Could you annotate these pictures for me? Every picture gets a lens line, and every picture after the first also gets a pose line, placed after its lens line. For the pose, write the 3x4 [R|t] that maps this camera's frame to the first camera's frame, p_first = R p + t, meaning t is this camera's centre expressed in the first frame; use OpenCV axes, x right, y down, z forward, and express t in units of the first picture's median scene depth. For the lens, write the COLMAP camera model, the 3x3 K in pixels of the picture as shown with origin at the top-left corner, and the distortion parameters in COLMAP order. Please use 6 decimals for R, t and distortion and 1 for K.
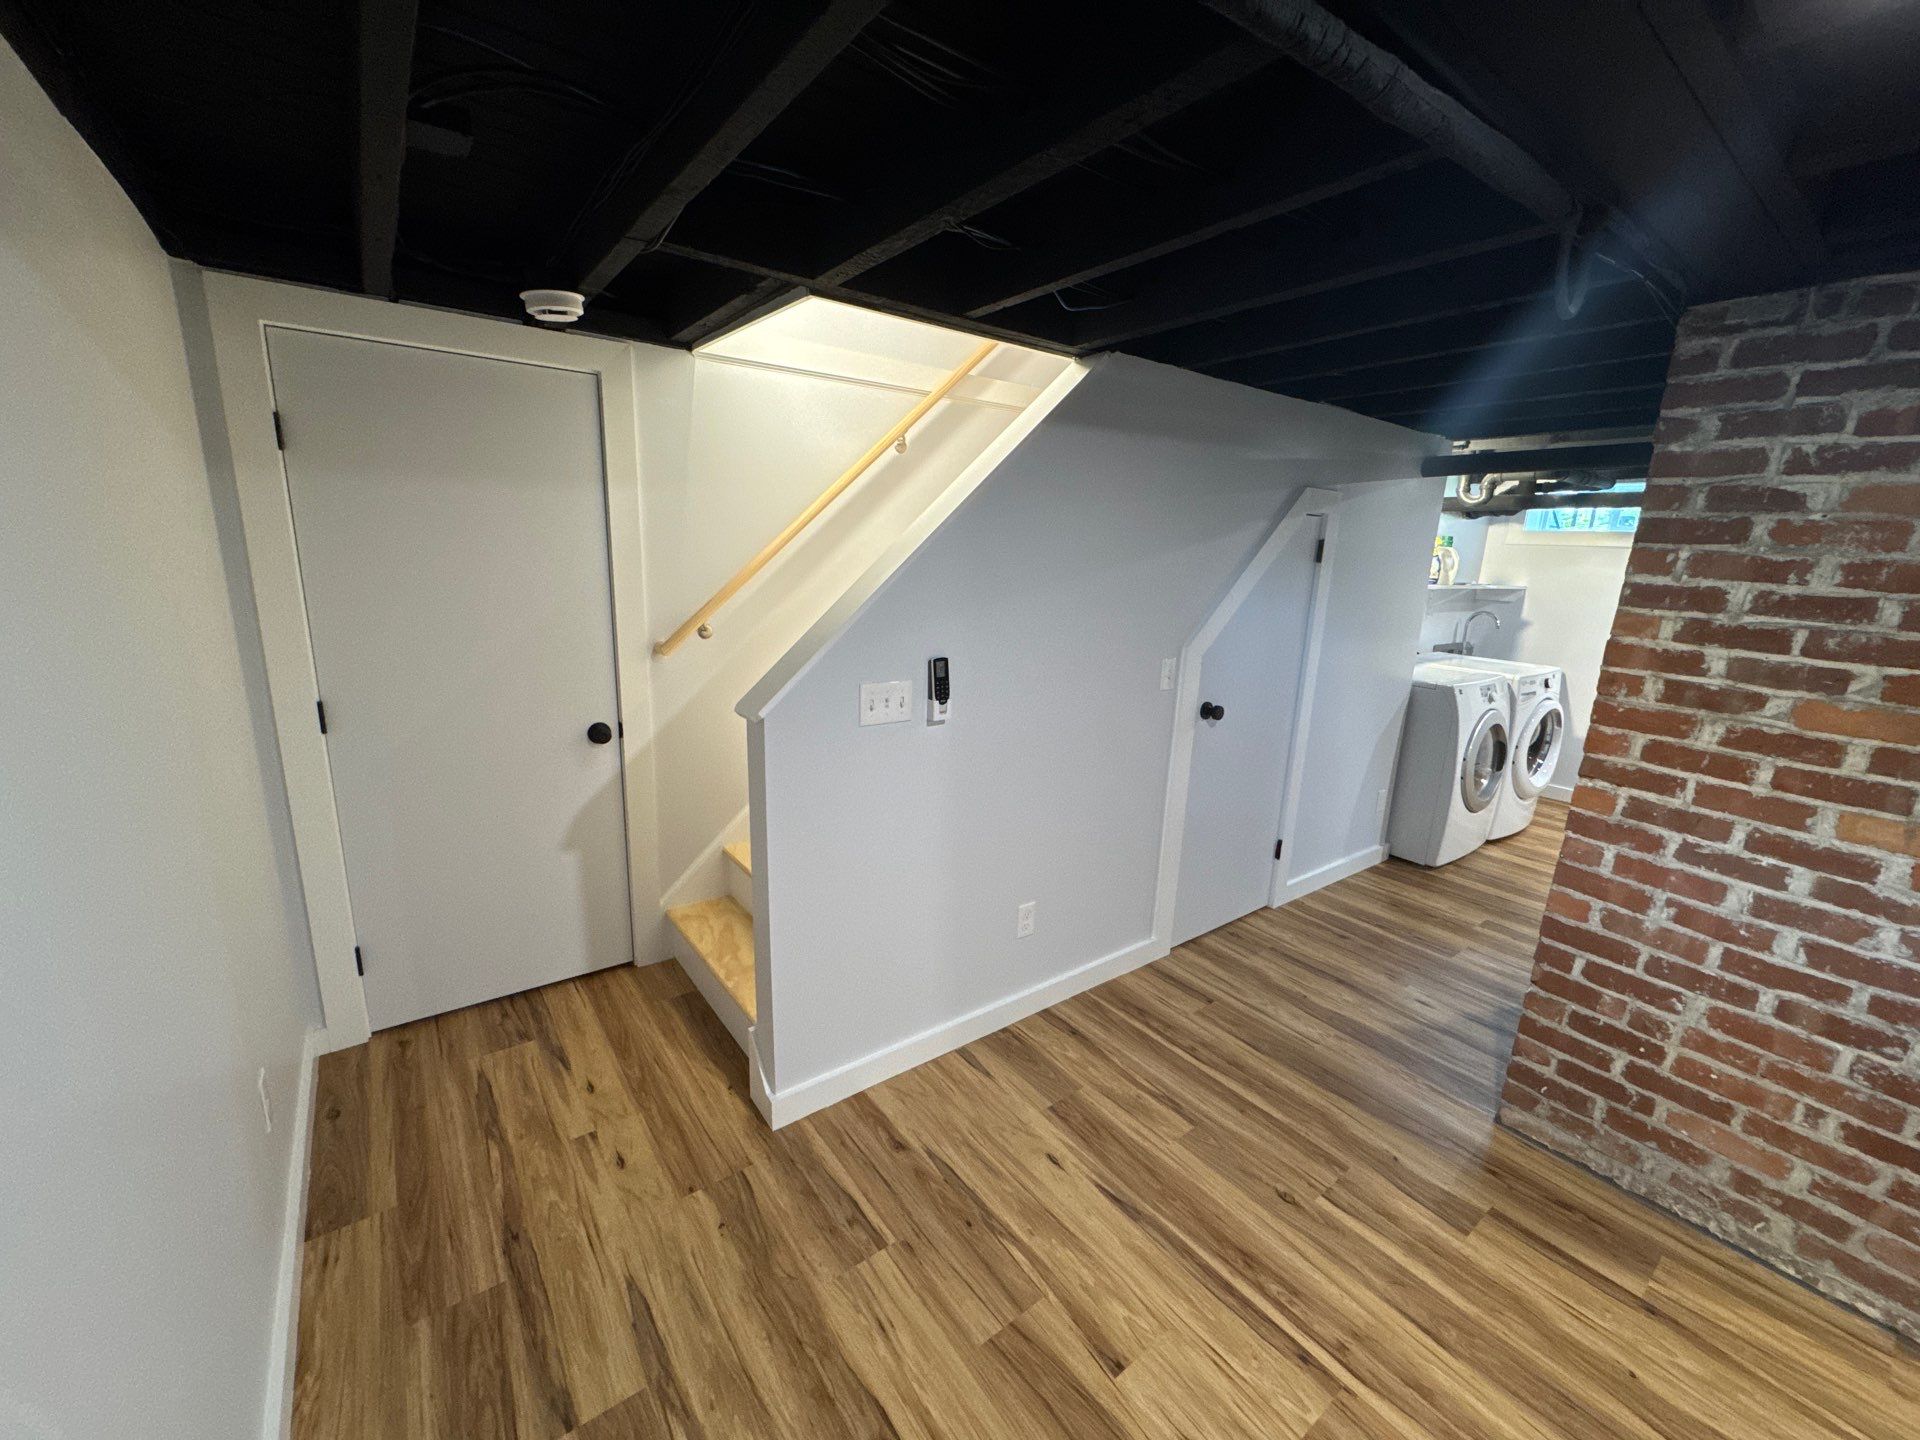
lens RADIAL K [[765.0, 0, 958.2], [0, 765.0, 720.4], [0, 0, 1]] dist [-0.002938, 0.000150]
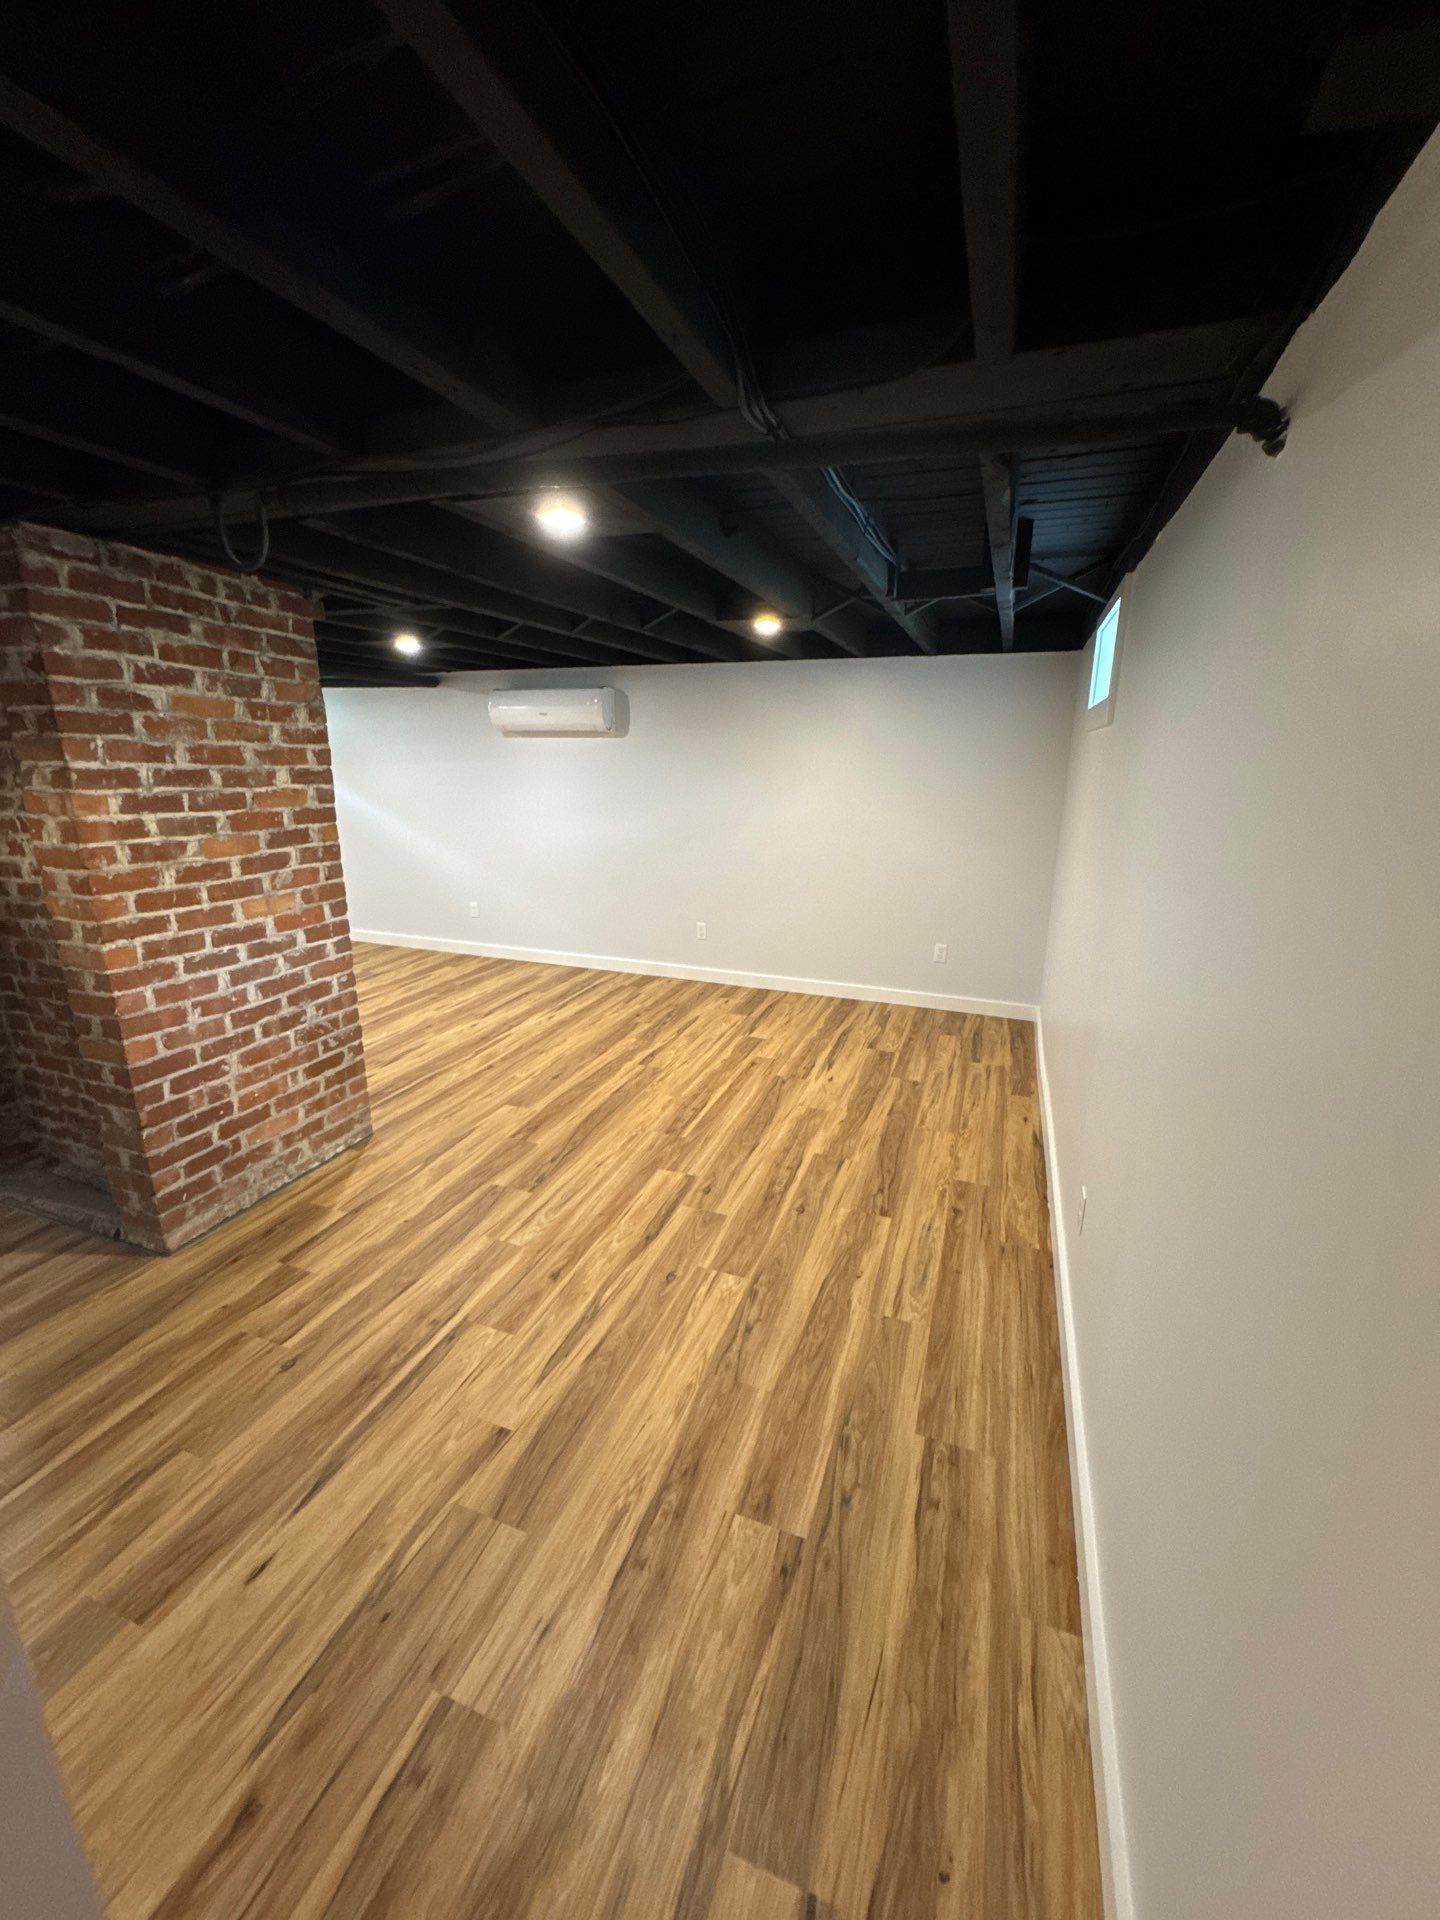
lens RADIAL K [[765.0, 0, 721.1], [0, 765.0, 958.7], [0, 0, 1]] dist [-0.002938, 0.000150]
pose [[-0.542265, -0.256022, 0.800251, -0.646115], [0.162459, 0.902521, 0.398827, -0.228383], [-0.824352, 0.346278, -0.447812, 0.836596]]
